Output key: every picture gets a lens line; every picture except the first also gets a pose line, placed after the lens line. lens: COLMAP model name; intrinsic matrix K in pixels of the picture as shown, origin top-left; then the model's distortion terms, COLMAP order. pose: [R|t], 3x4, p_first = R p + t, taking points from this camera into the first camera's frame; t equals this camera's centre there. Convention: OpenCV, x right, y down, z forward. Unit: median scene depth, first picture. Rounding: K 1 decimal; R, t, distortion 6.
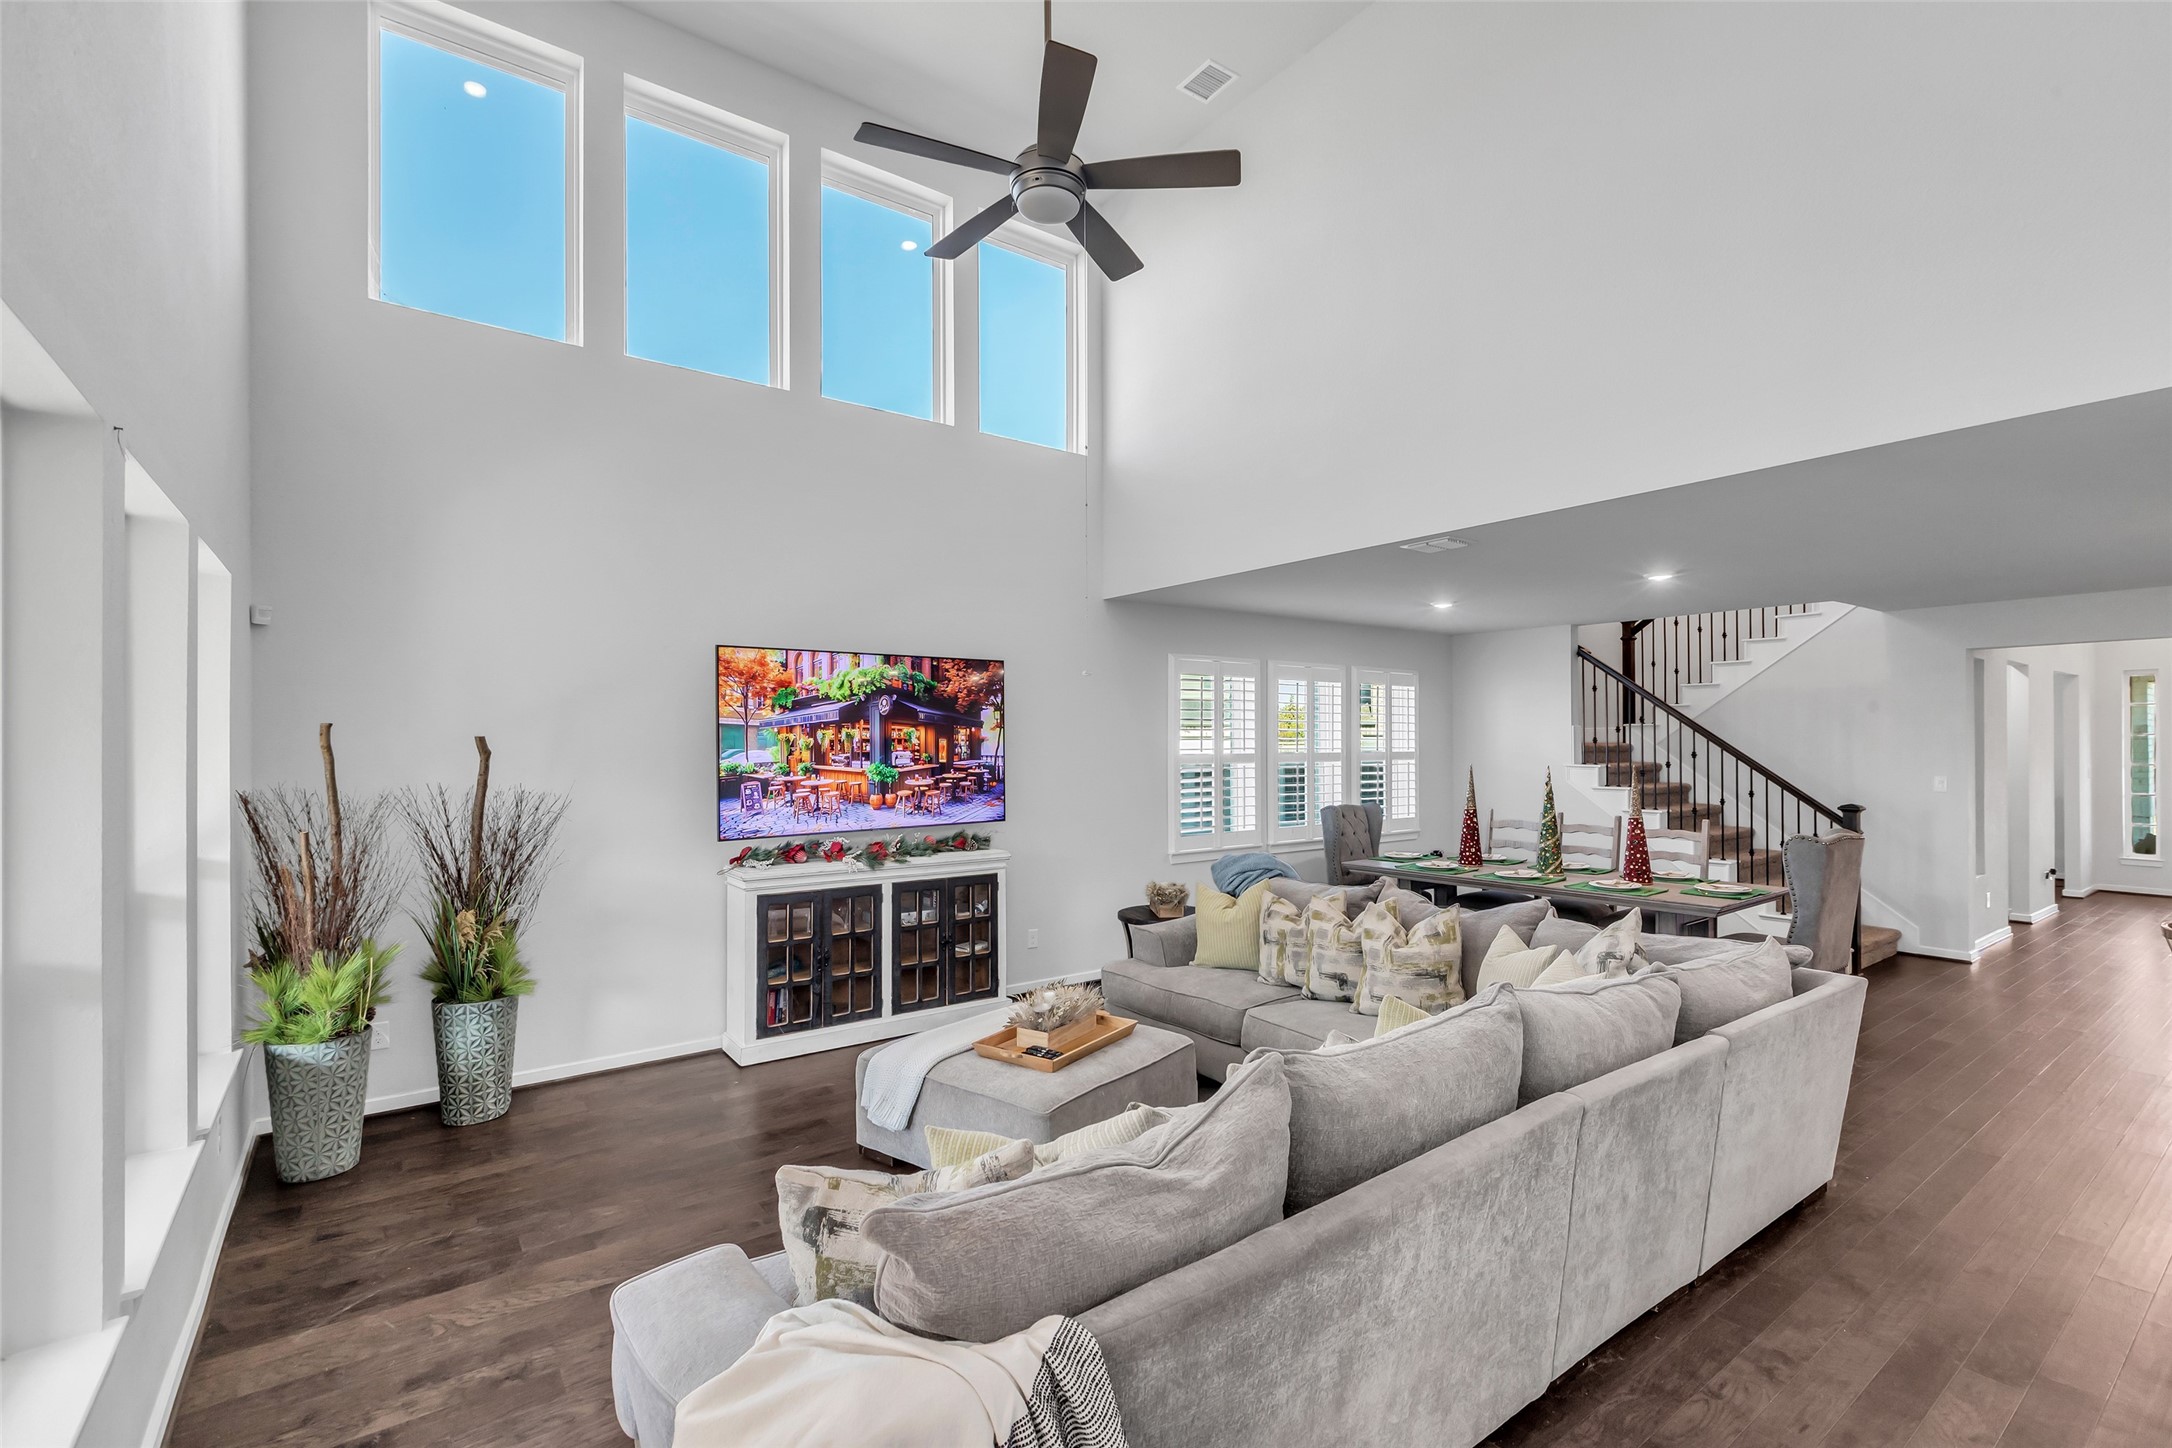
lens RADIAL K [[968.1, 0, 1095.7], [0, 968.1, 737.6], [0, 0, 1]] dist [0.004360, 0.000497]
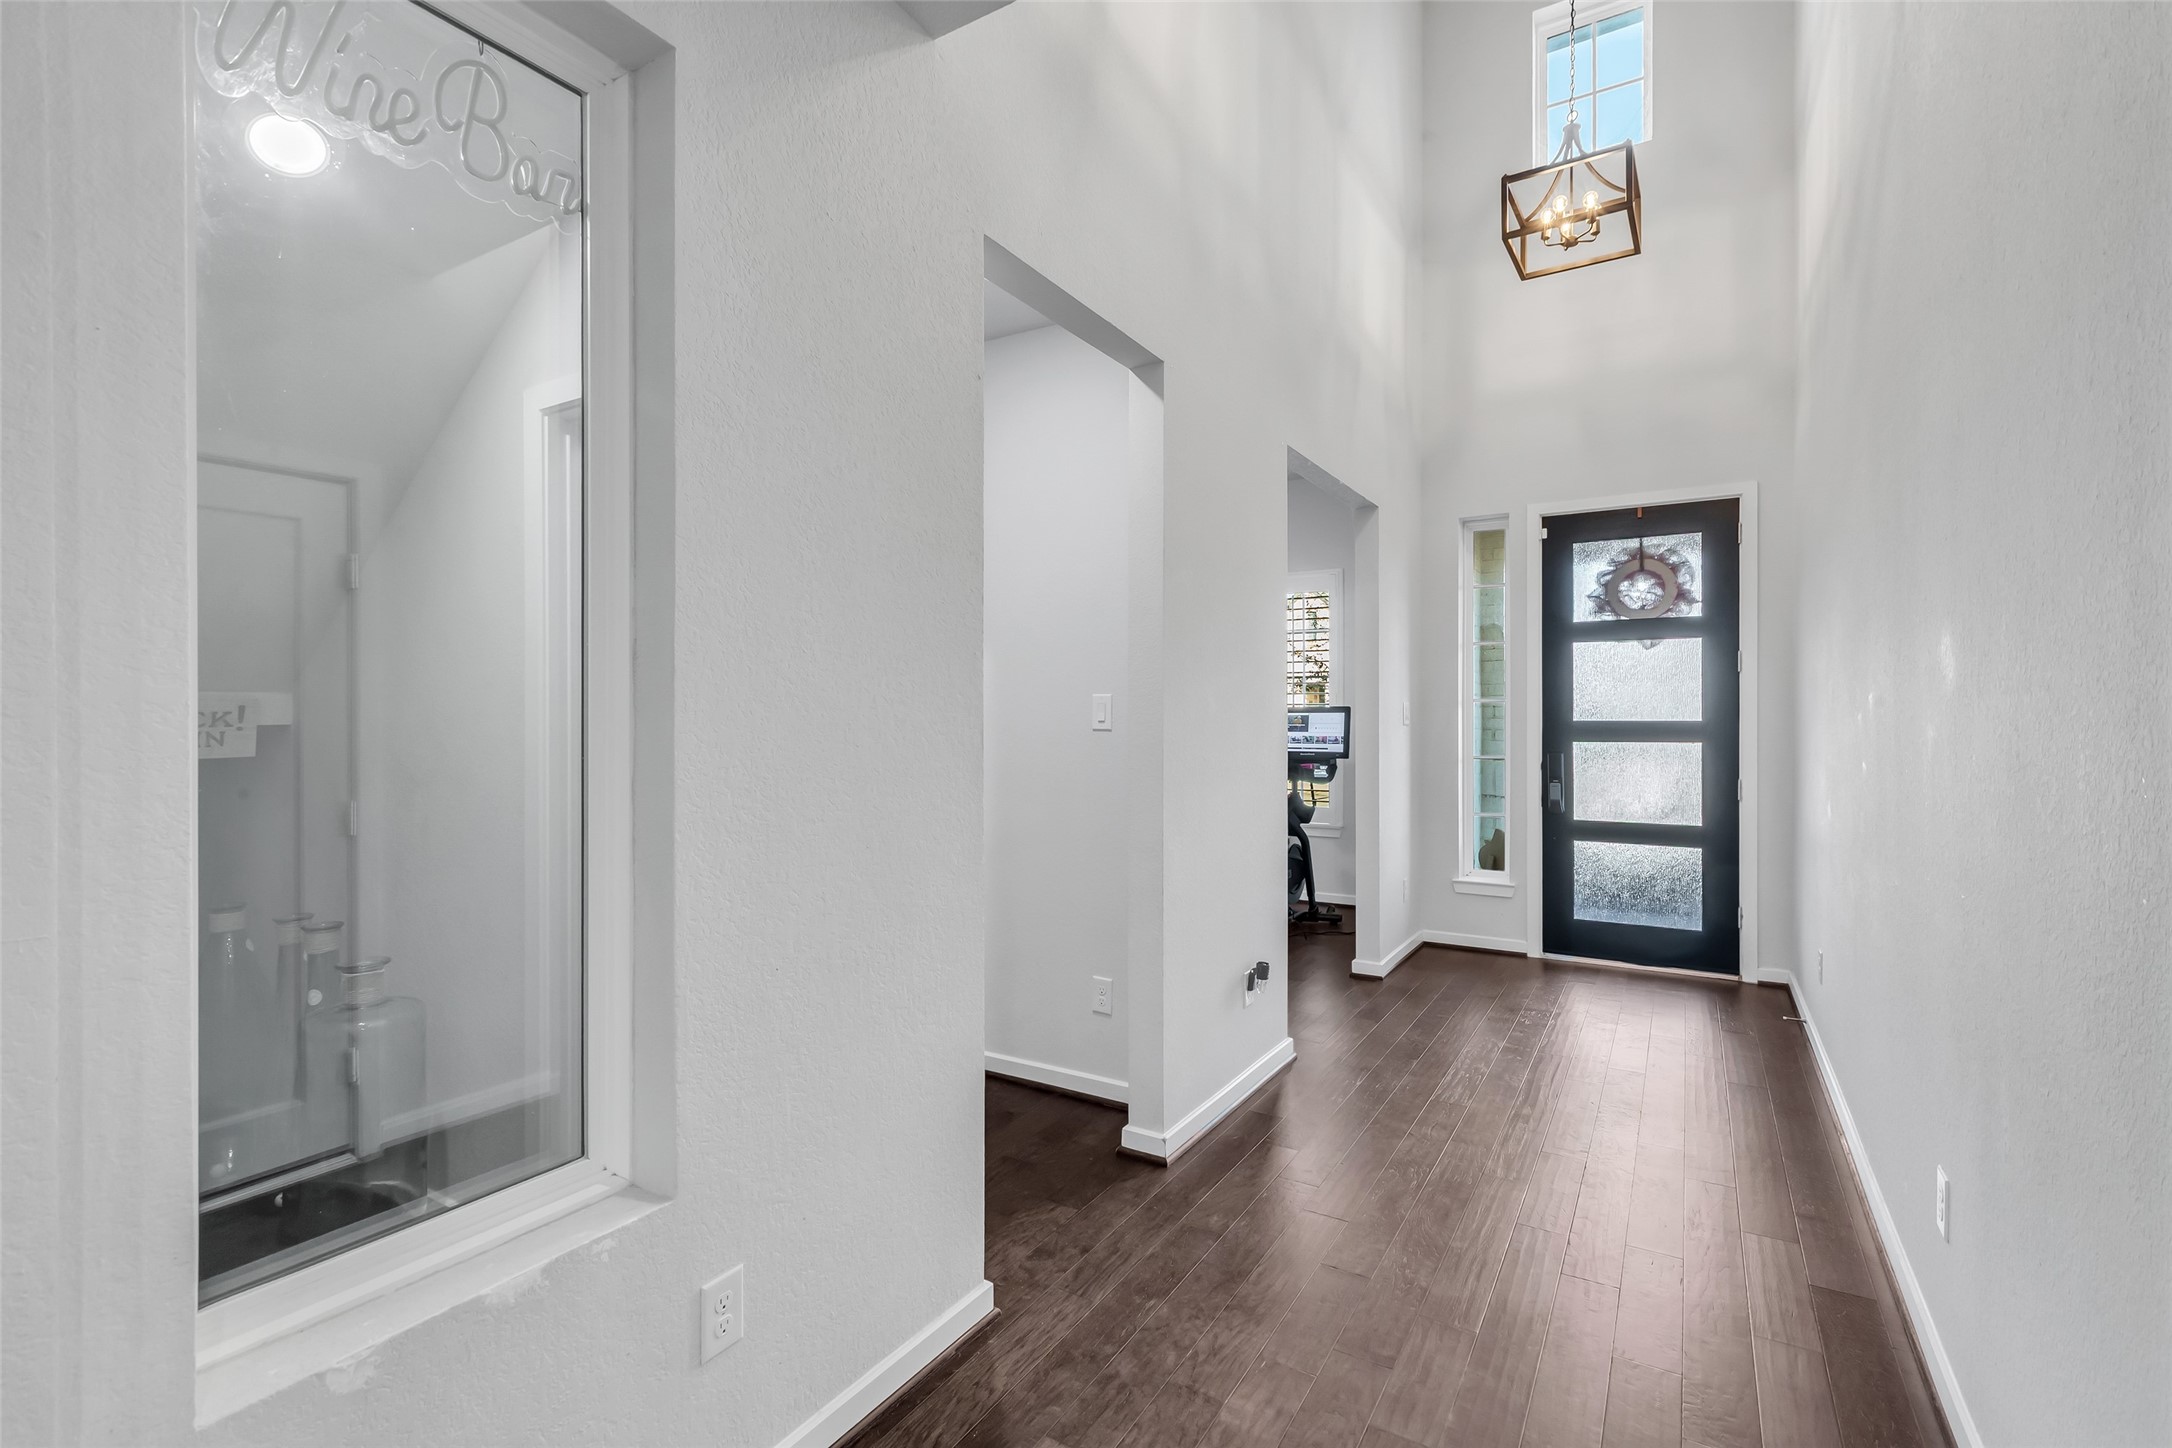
lens RADIAL K [[998.1, 0, 1086.0], [0, 998.1, 724.0], [0, 0, 1]] dist [0.000971, 0.000246]
pose [[0.925461, -0.003144, 0.378830, 1.235820], [-0.000356, 0.999958, 0.009169, 0.064216], [-0.378843, -0.008621, 0.925421, 1.074660]]
